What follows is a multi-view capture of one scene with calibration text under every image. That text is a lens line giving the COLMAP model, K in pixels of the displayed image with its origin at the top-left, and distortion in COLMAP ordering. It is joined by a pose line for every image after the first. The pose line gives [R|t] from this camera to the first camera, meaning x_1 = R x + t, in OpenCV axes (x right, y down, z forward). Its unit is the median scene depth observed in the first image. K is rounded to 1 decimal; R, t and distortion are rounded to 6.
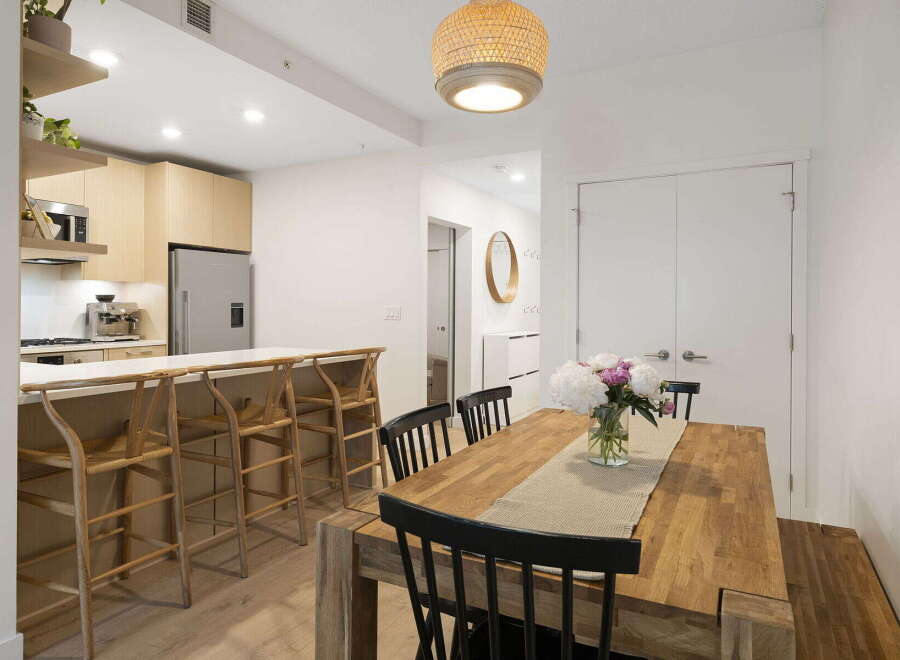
lens RADIAL K [[579.9, 0, 445.8], [0, 579.9, 312.4], [0, 0, 1]] dist [0.001682, 0.000777]
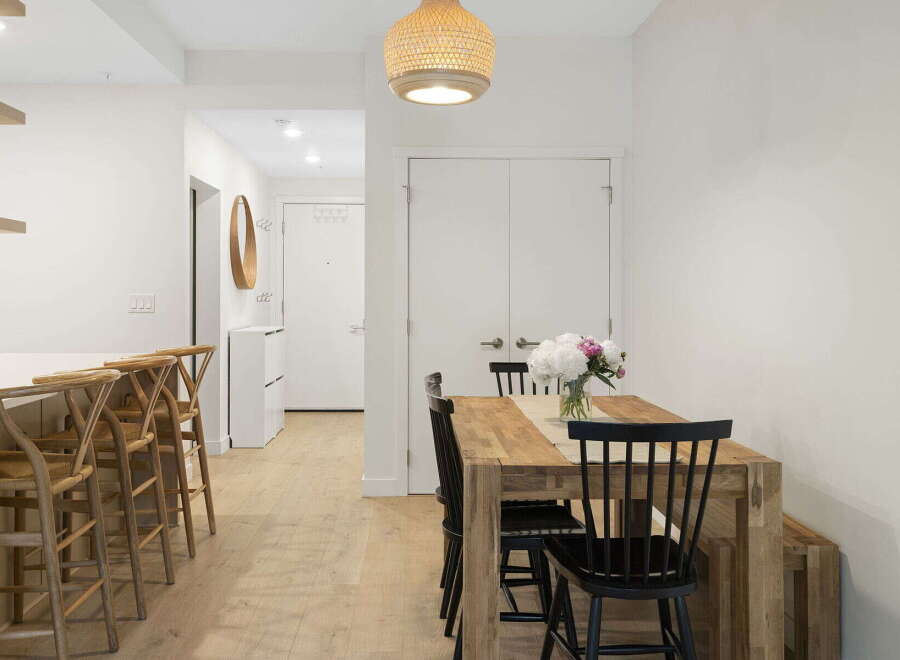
lens RADIAL K [[886.6, 0, 434.6], [0, 886.6, 283.2], [0, 0, 1]] dist [0.002609, 0.000556]
pose [[0.872354, 0.000343, 0.488874, -0.384931], [0.009003, 0.999819, -0.016767, -0.002508], [-0.488791, 0.019028, 0.872193, -0.213019]]
